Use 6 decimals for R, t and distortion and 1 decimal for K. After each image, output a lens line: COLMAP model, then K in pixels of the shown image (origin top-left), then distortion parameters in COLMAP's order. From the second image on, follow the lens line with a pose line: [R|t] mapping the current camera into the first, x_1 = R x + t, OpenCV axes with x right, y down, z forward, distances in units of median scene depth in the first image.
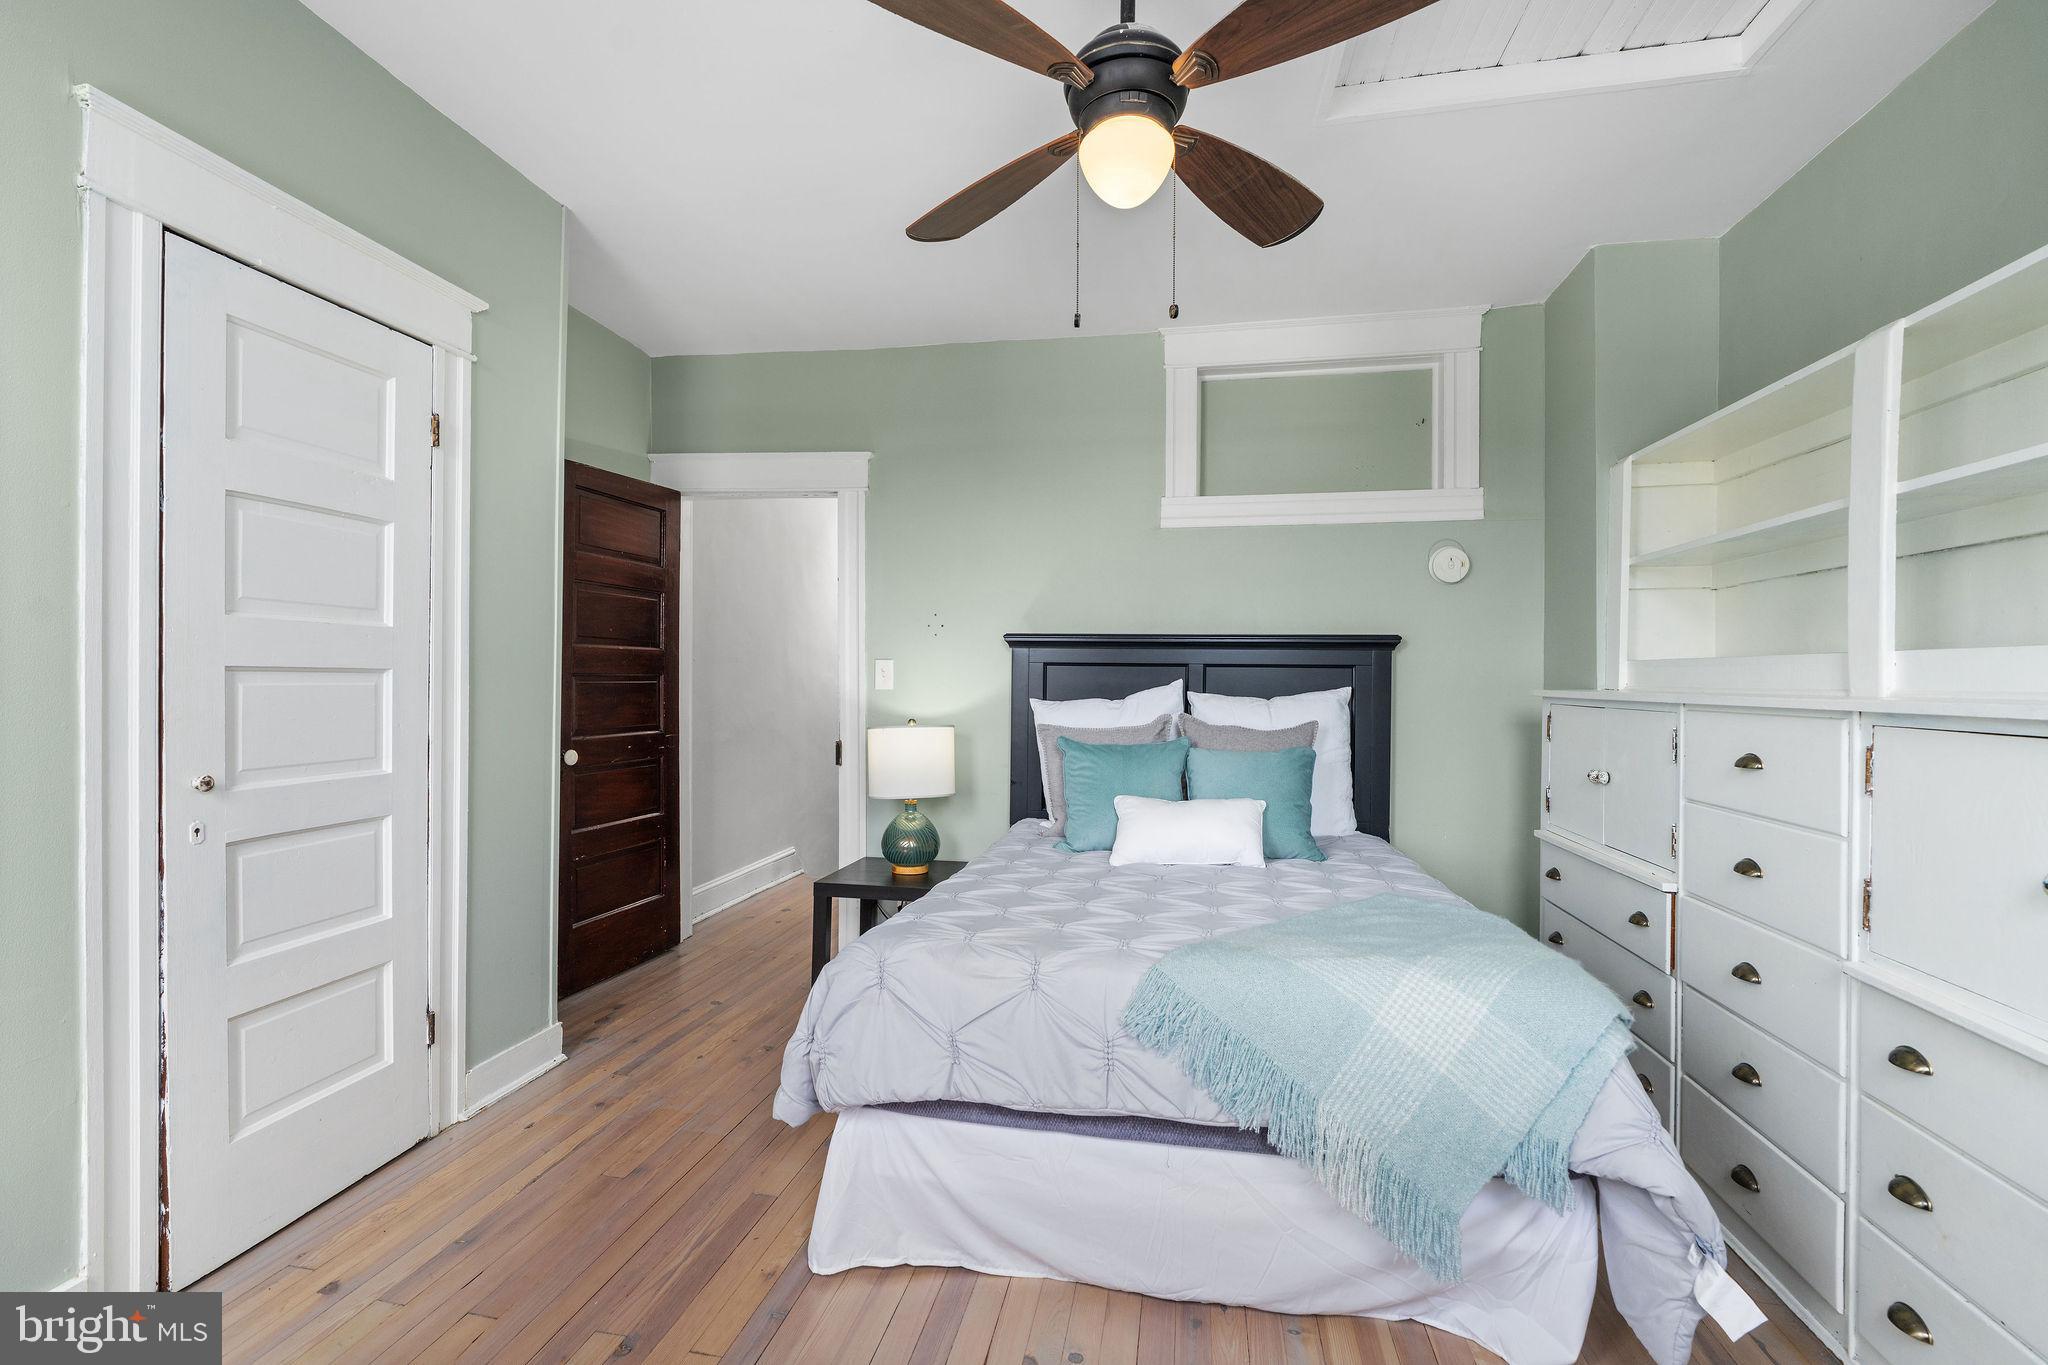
lens RADIAL K [[932.9, 0, 1024.0], [0, 932.9, 682.5], [0, 0, 1]] dist [-0.001703, -0.000202]
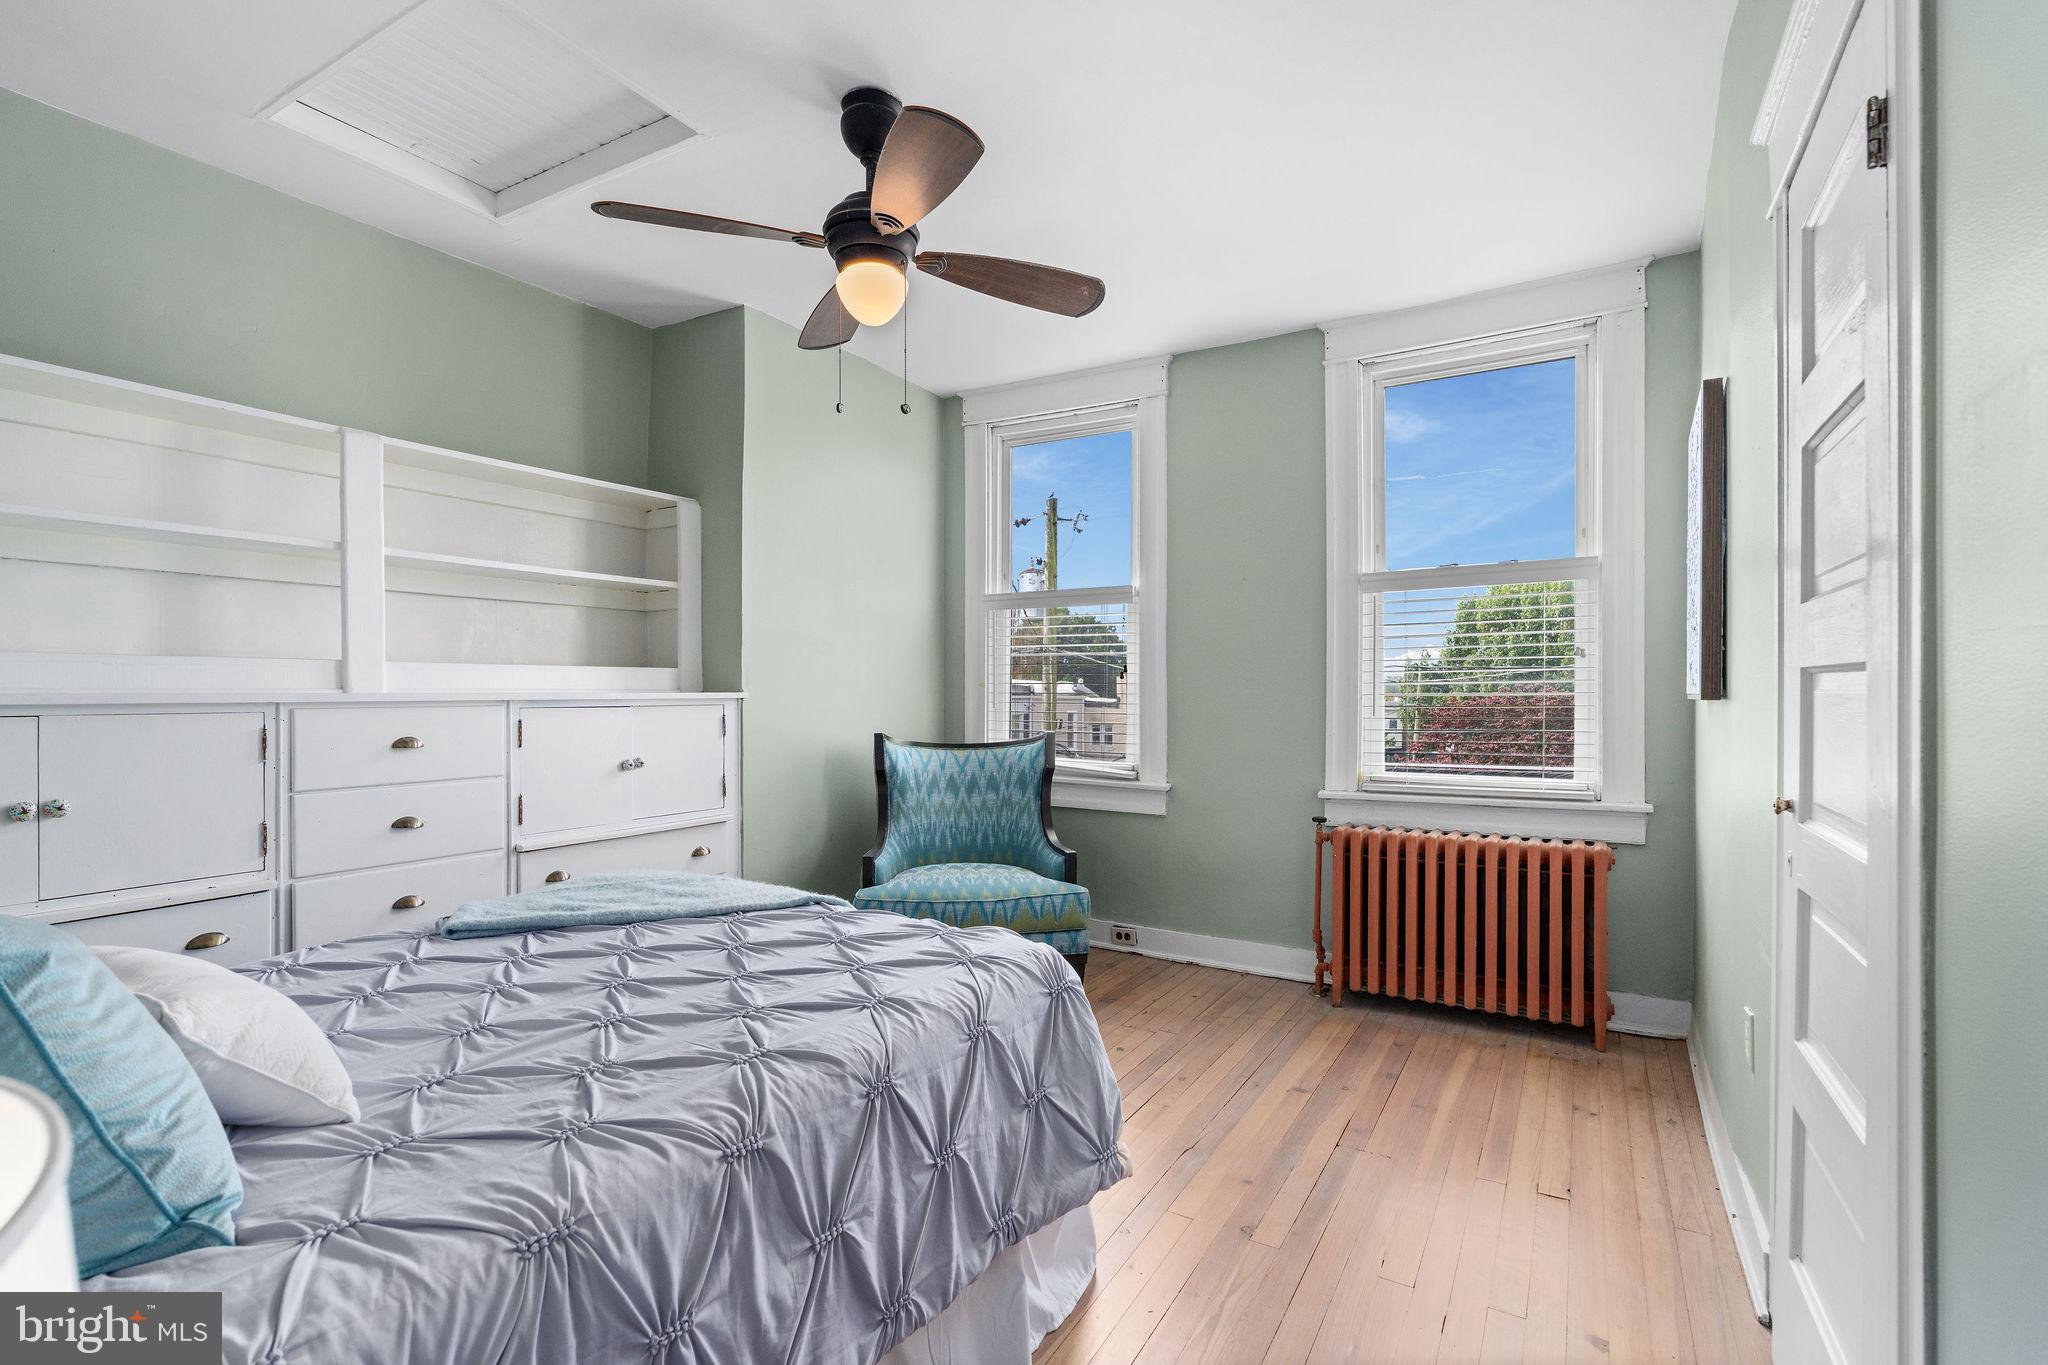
lens RADIAL K [[932.9, 0, 1024.0], [0, 932.9, 682.5], [0, 0, 1]] dist [-0.001703, -0.000202]
pose [[-0.937740, -0.002210, 0.347330, -0.515262], [-0.002541, 0.999997, -0.000496, -0.002054], [-0.347328, -0.001348, -0.937743, 2.015808]]
